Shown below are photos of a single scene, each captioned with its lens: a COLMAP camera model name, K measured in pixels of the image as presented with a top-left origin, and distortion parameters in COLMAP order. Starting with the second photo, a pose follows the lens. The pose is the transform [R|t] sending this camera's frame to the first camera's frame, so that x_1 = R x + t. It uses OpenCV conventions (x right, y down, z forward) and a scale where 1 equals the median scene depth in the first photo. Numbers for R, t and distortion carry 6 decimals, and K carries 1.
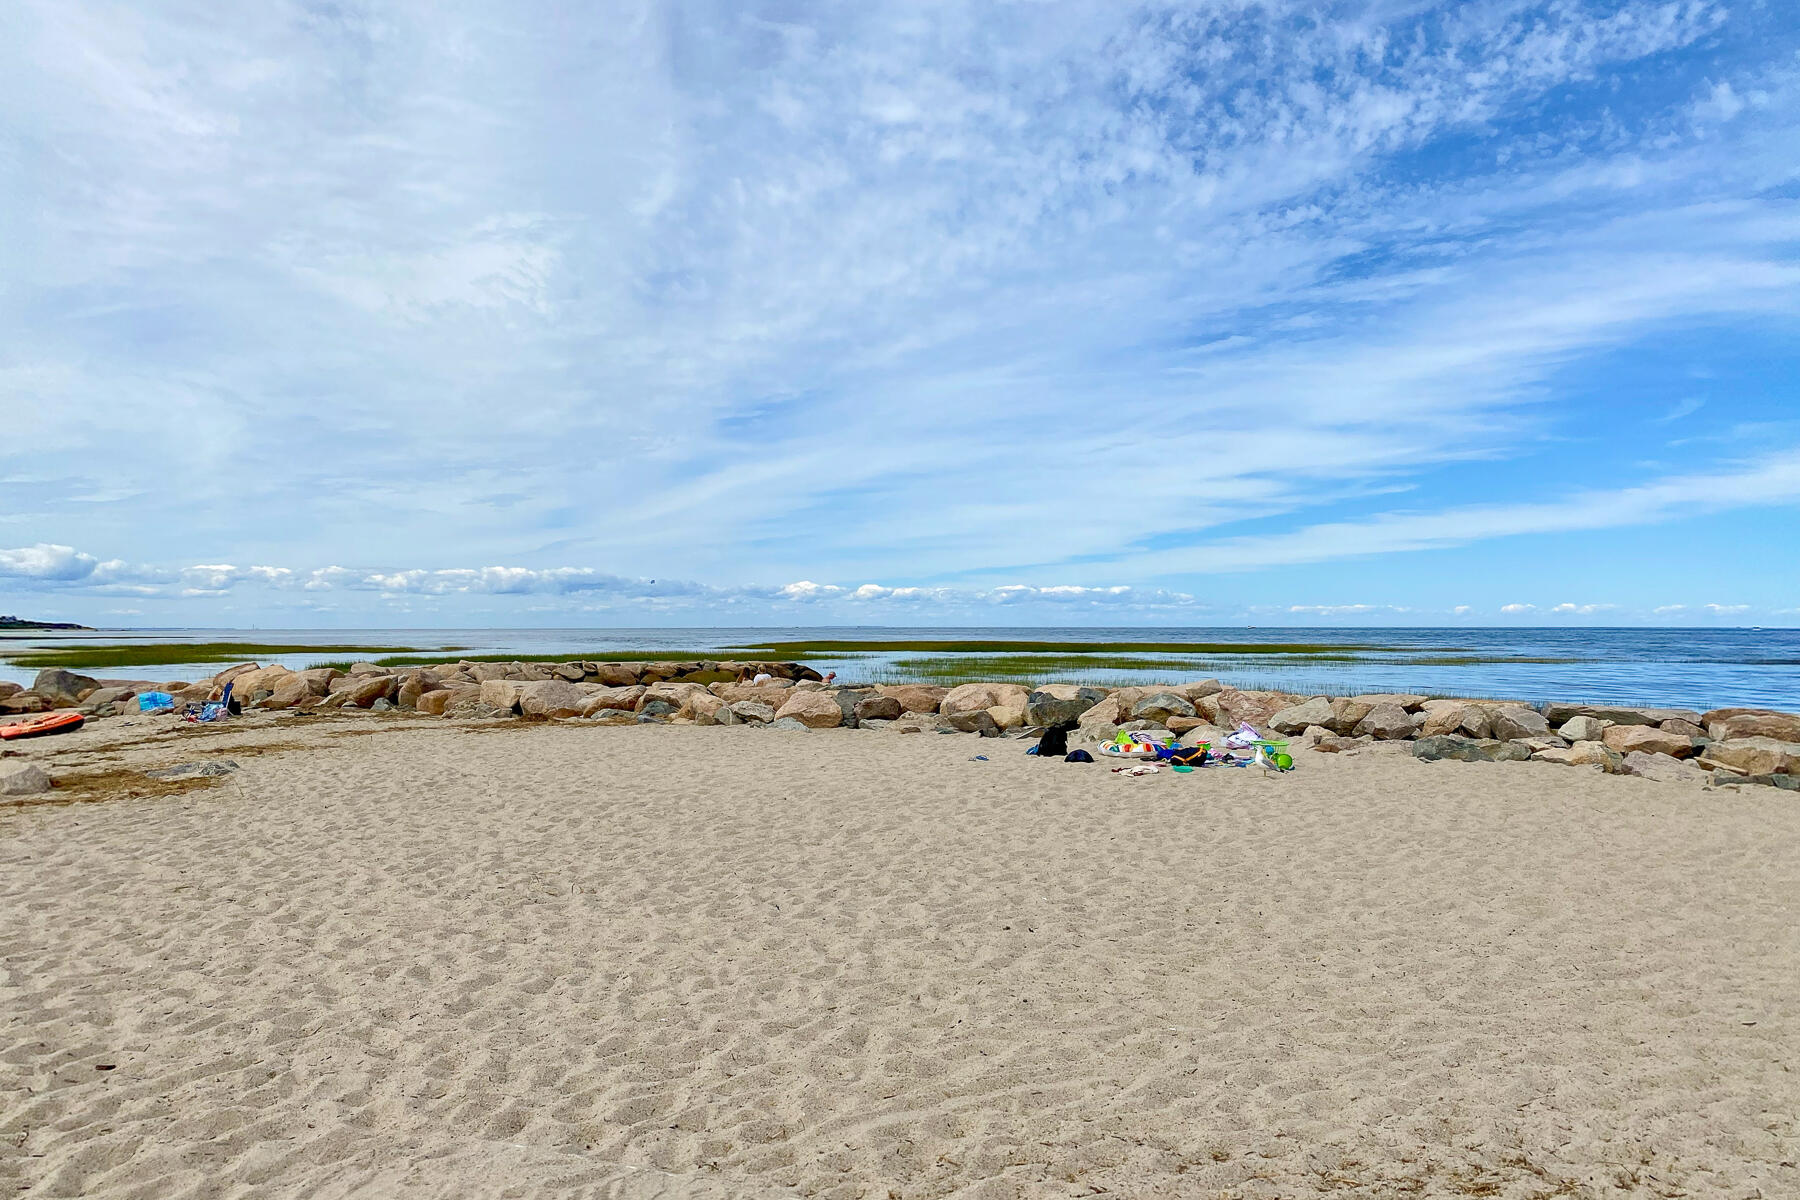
lens RADIAL K [[1508.8, 0, 900.0], [0, 1508.8, 600.0], [0, 0, 1]] dist [-0.011365, -0.006656]
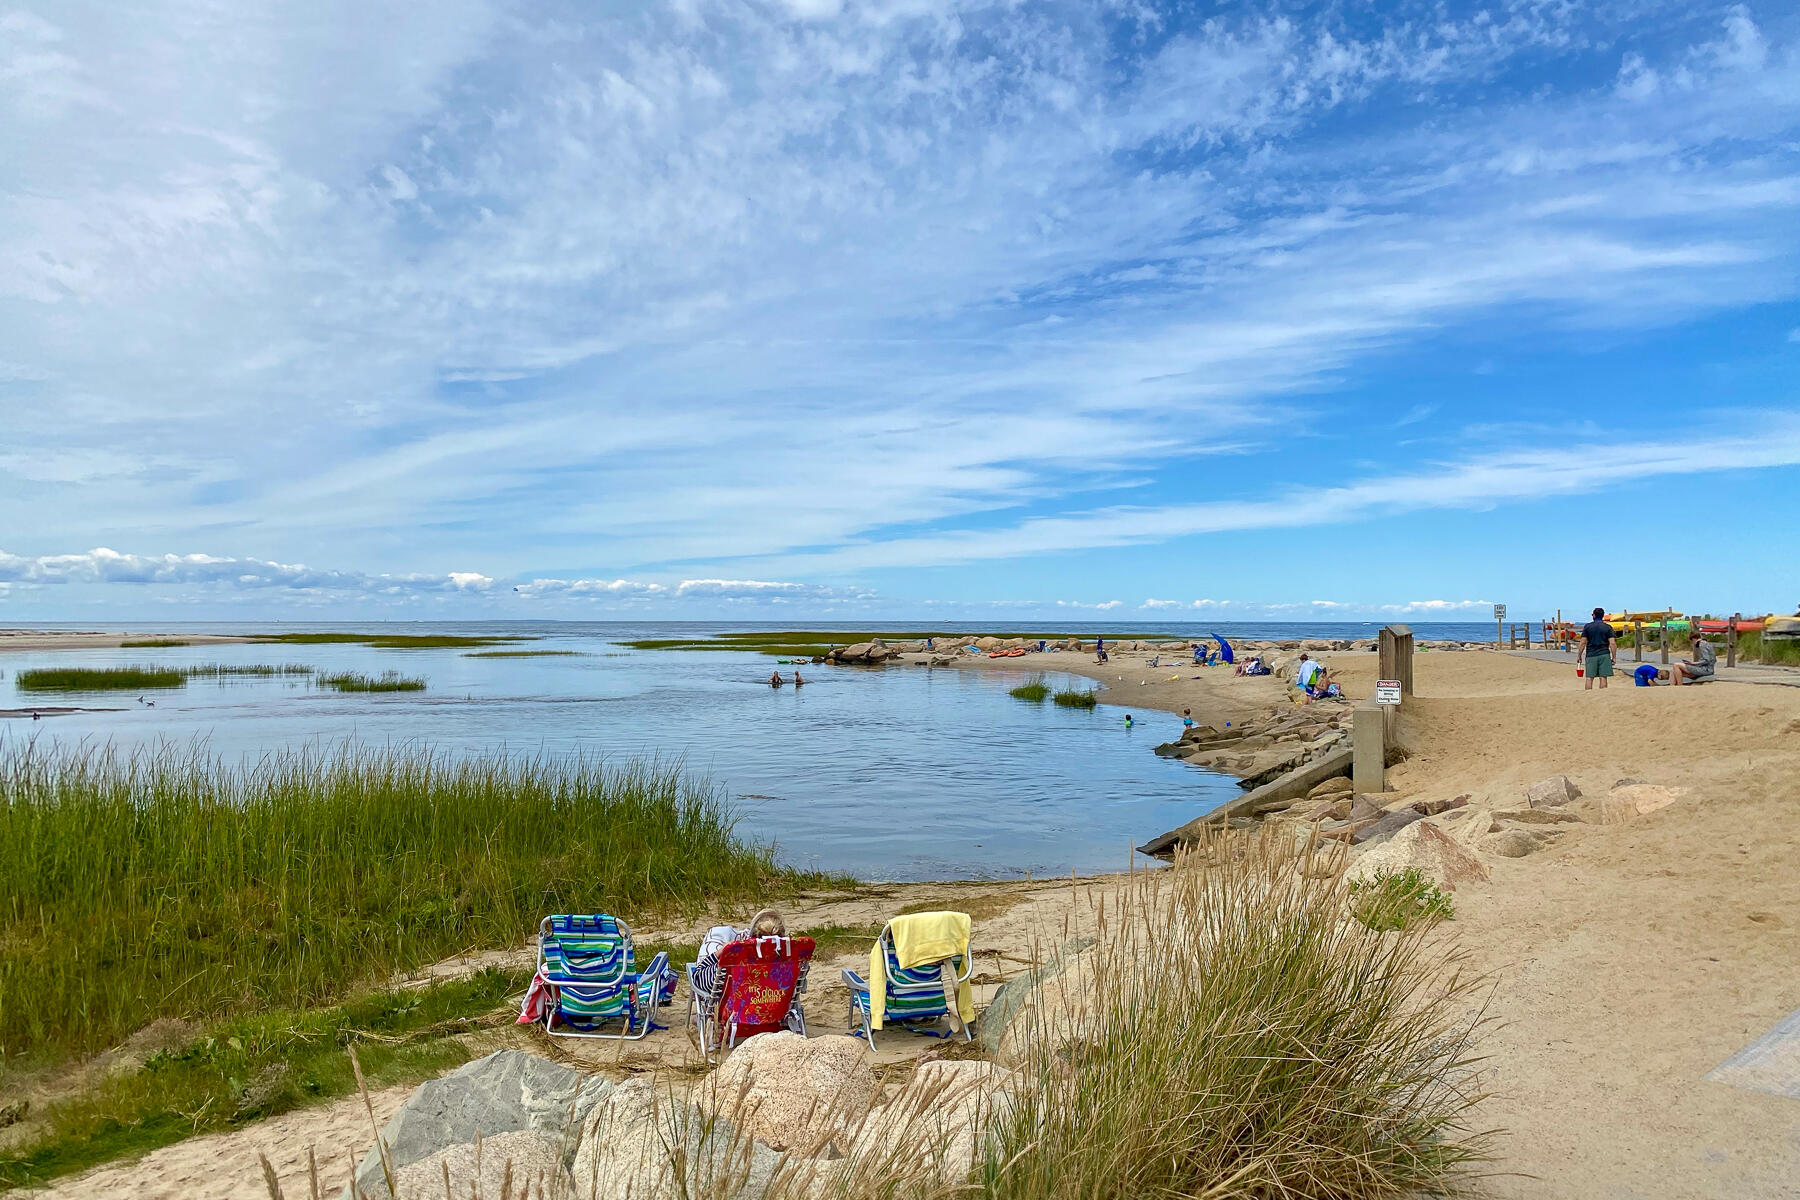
lens RADIAL K [[1508.8, 0, 900.0], [0, 1508.8, 600.0], [0, 0, 1]] dist [-0.011365, -0.006656]
pose [[0.965853, 0.007026, 0.258995, -0.078606], [-0.006768, 0.999975, -0.001886, 0.007422], [-0.259001, 0.000068, 0.965877, 0.068109]]
